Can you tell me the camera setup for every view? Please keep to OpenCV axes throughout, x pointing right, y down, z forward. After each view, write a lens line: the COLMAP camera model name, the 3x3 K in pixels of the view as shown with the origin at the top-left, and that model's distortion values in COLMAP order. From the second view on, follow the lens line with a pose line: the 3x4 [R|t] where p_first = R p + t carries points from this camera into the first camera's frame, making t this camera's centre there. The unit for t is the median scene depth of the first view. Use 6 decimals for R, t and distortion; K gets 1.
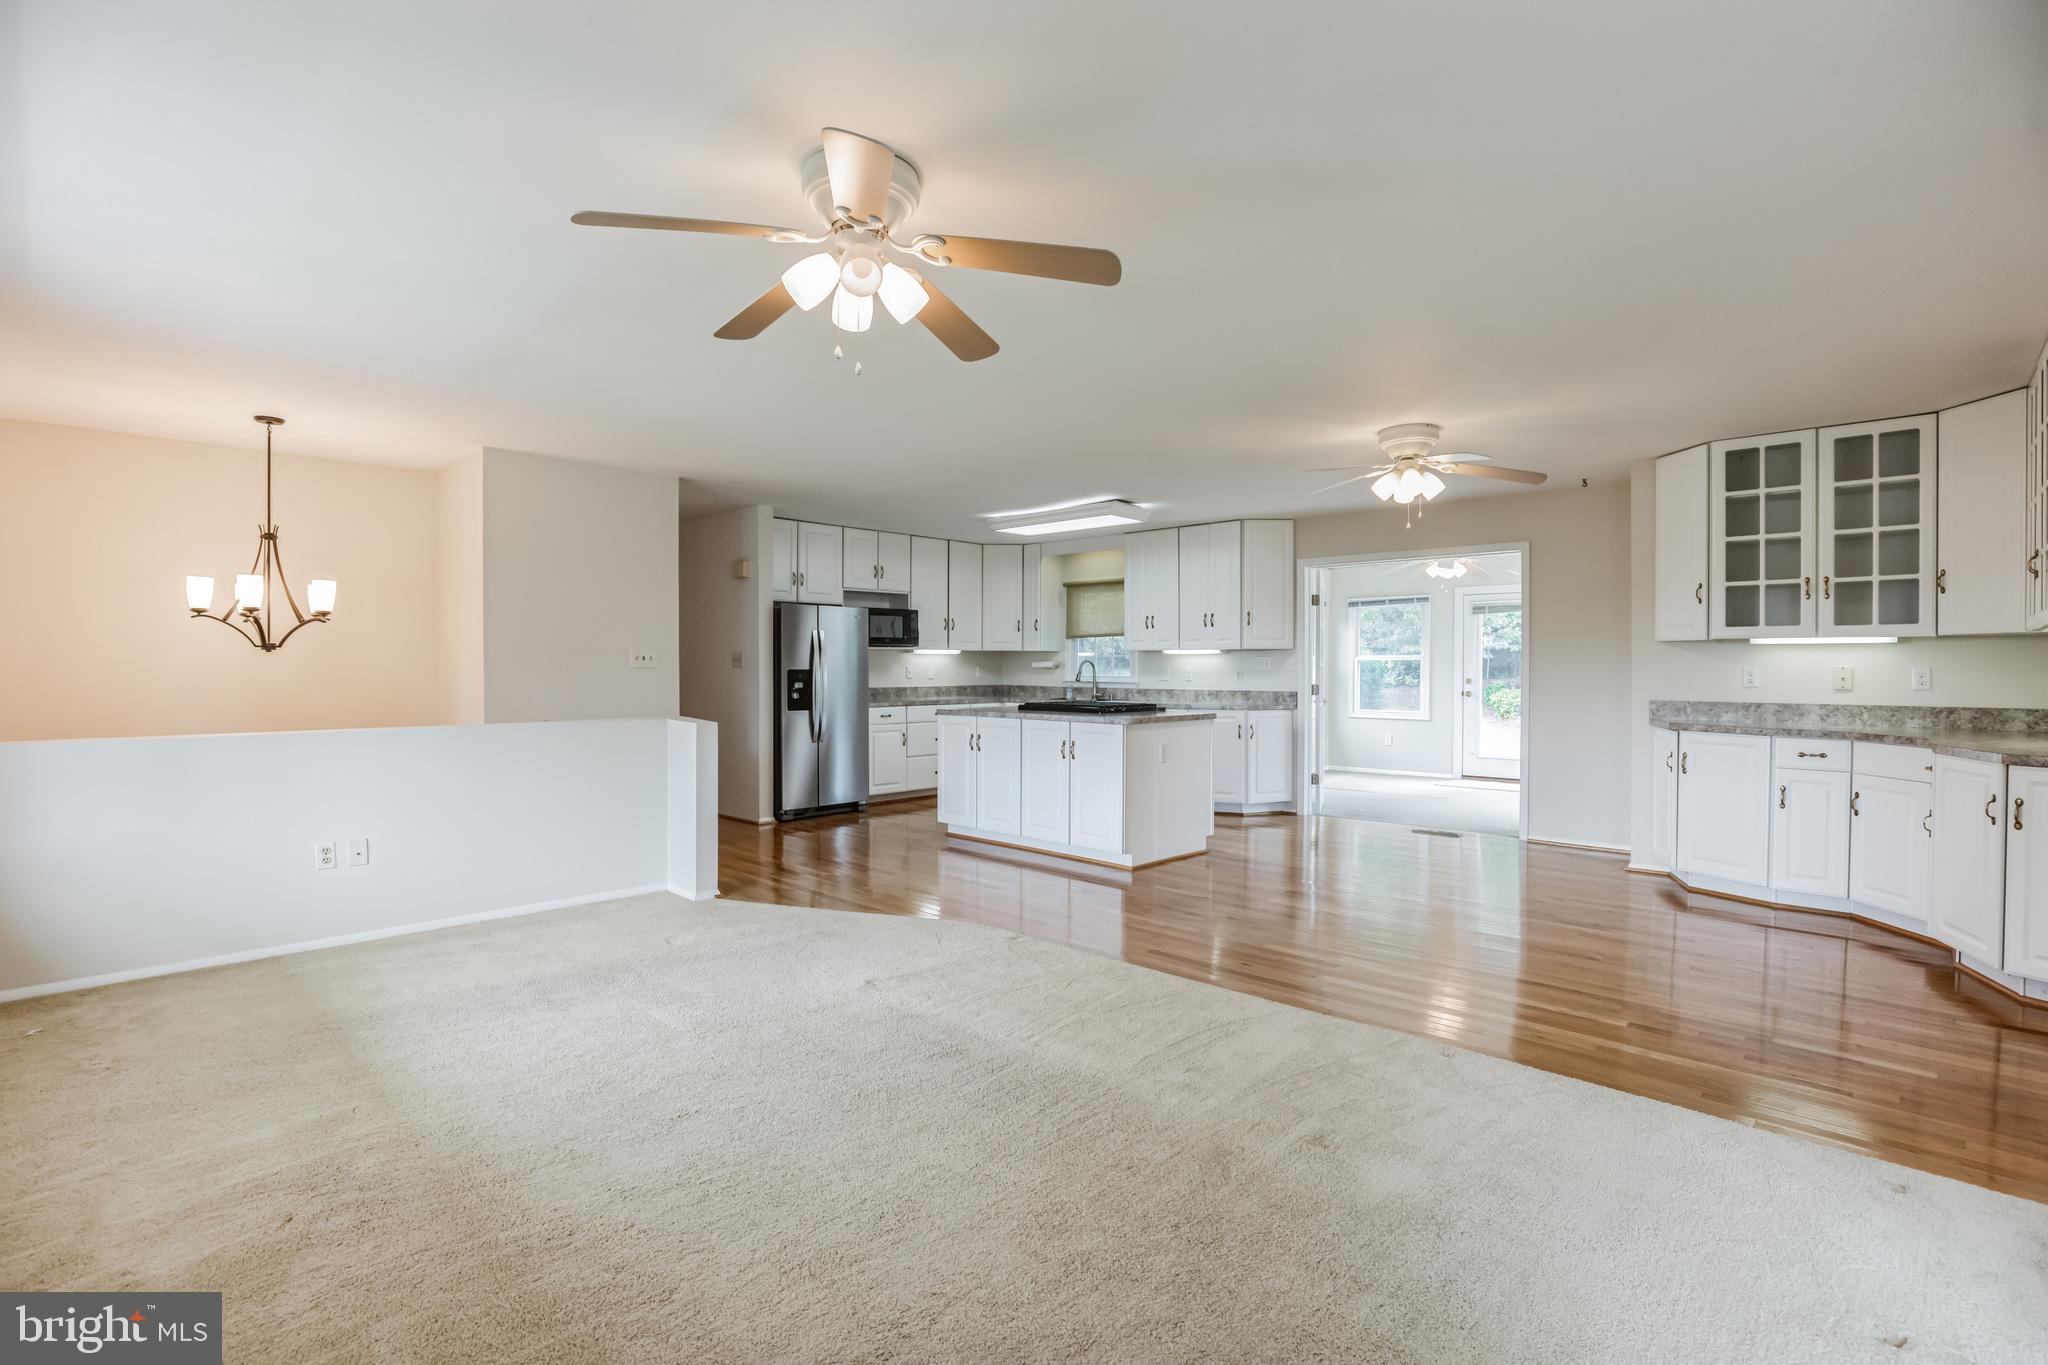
lens RADIAL K [[942.6, 0, 1020.5], [0, 942.6, 679.9], [0, 0, 1]] dist [-0.000546, 0.000642]
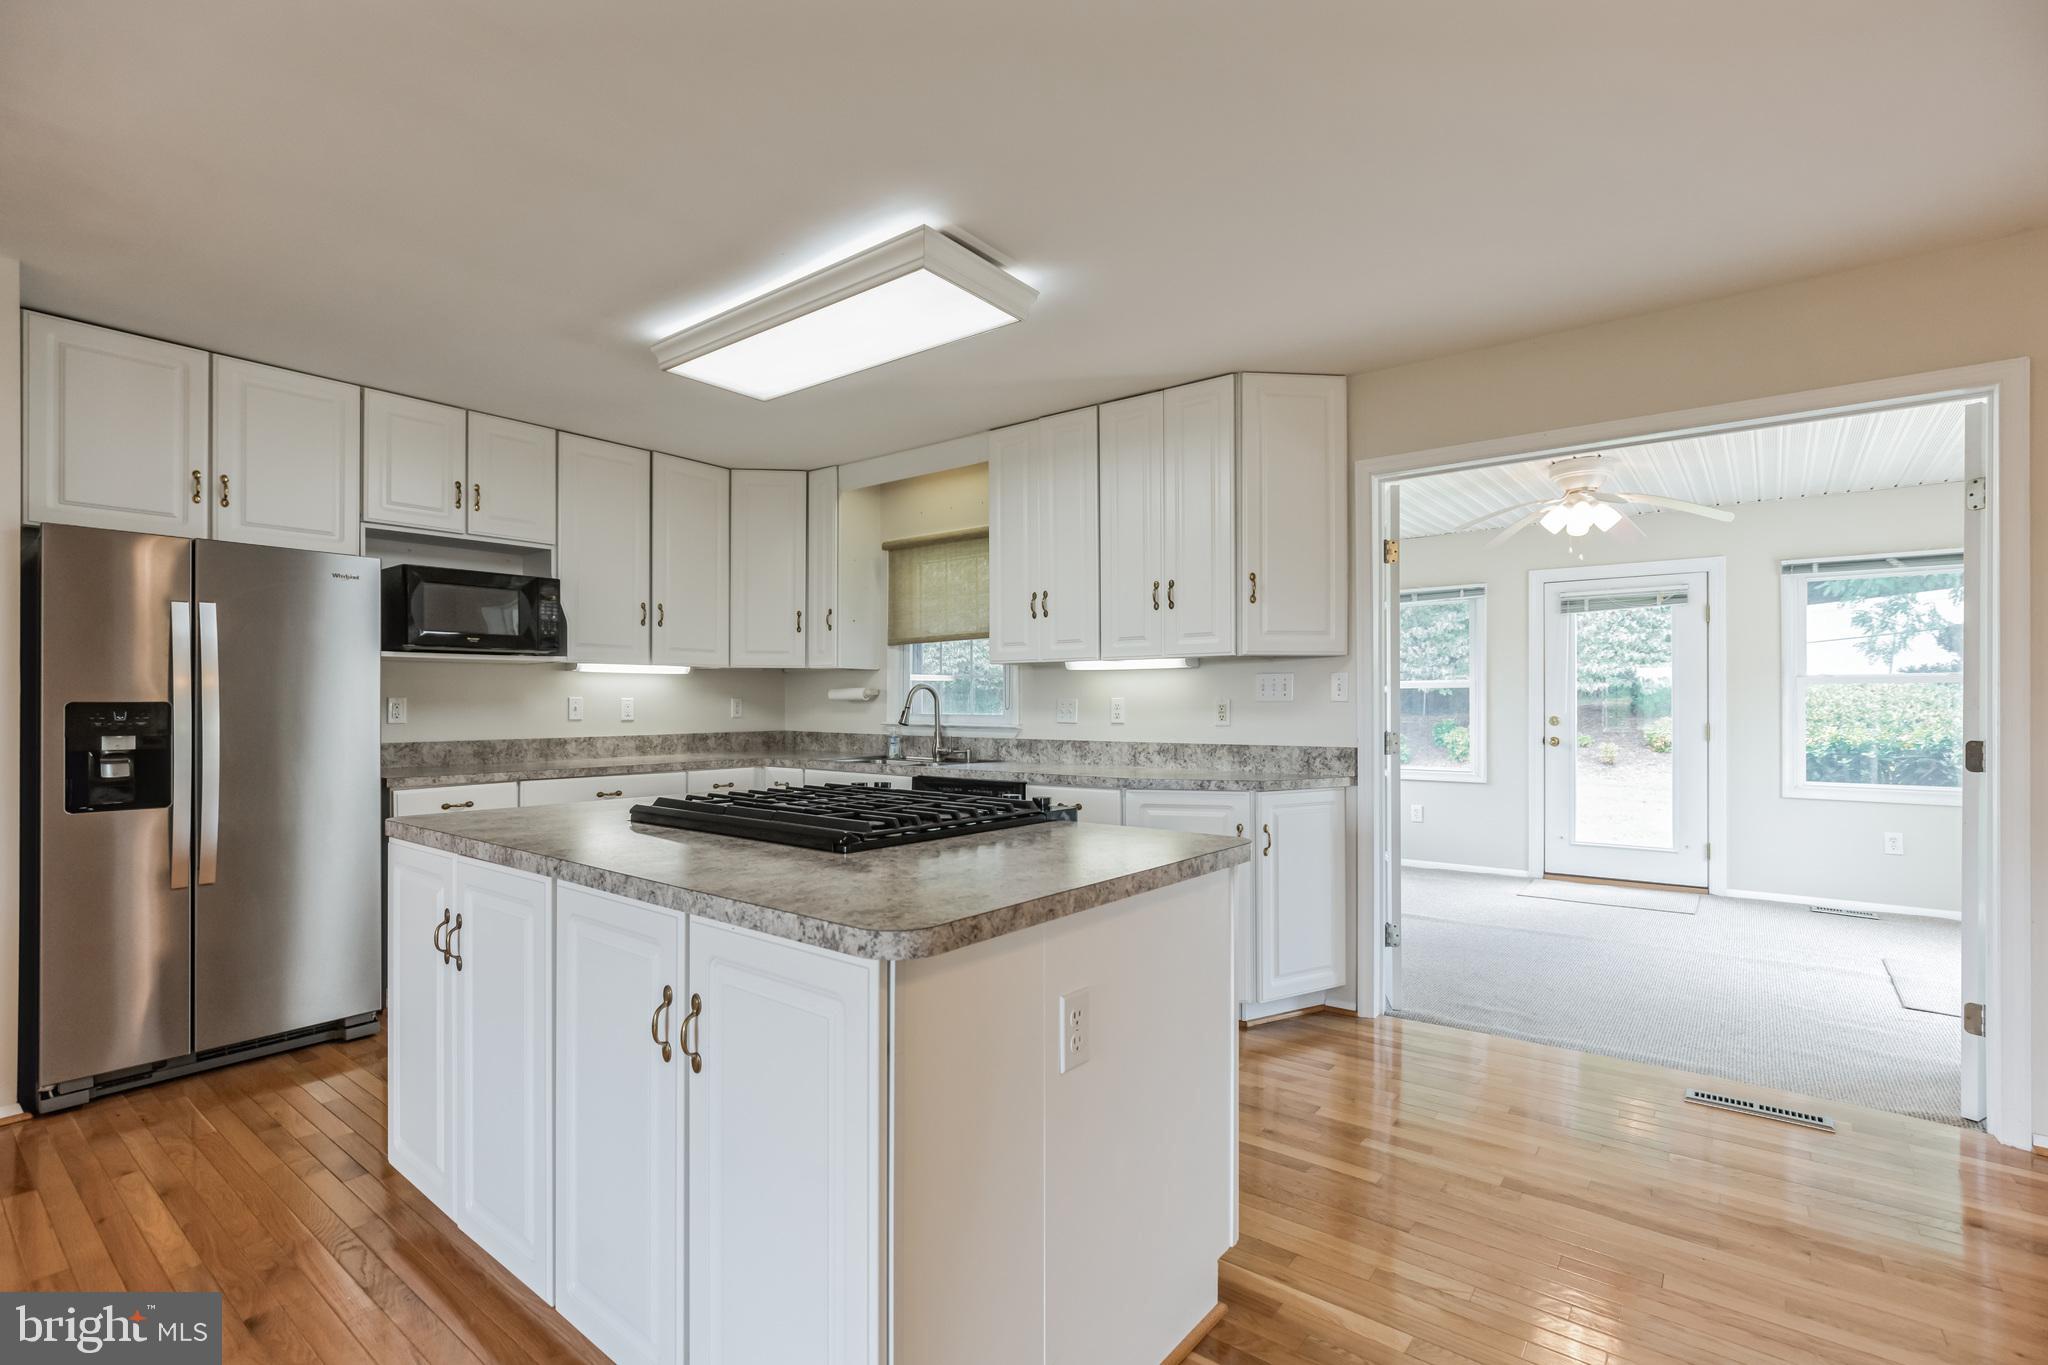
lens RADIAL K [[942.6, 0, 1029.0], [0, 942.6, 698.6], [0, 0, 1]] dist [-0.000546, 0.000642]
pose [[0.993651, -0.001884, 0.112490, 0.077077], [0.004064, 0.999808, -0.019157, -0.003180], [-0.112432, 0.019493, 0.993468, 0.519822]]
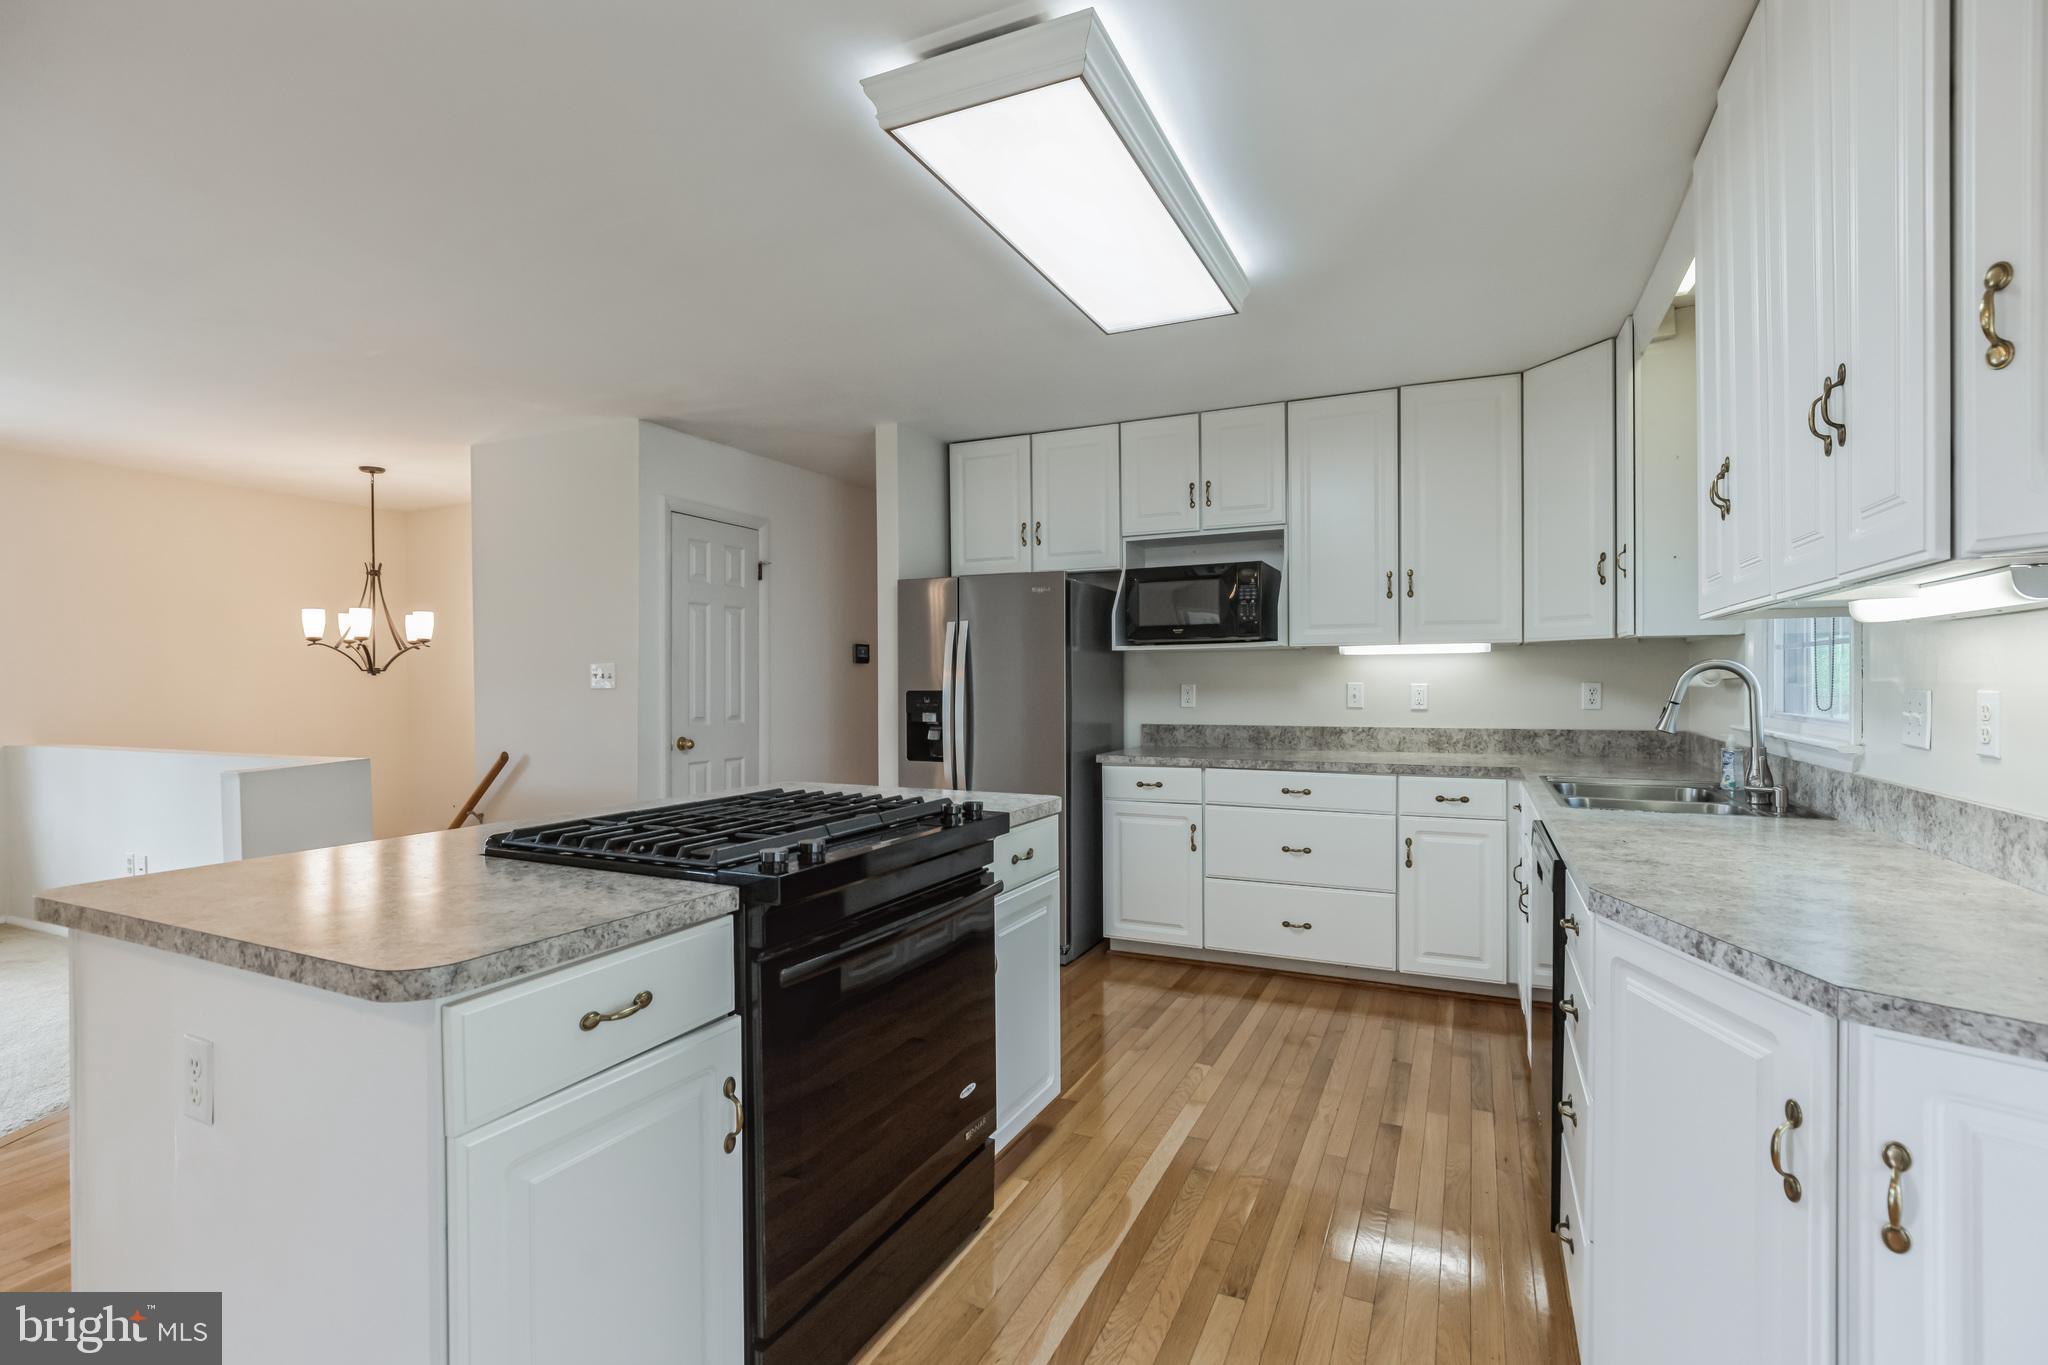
lens RADIAL K [[942.6, 0, 1011.9], [0, 942.6, 692.3], [0, 0, 1]] dist [-0.000546, 0.000642]
pose [[0.327852, 0.007529, -0.944699, 0.297261], [-0.008004, 0.999954, 0.005192, -0.012032], [0.944695, 0.005859, 0.327897, 0.768463]]
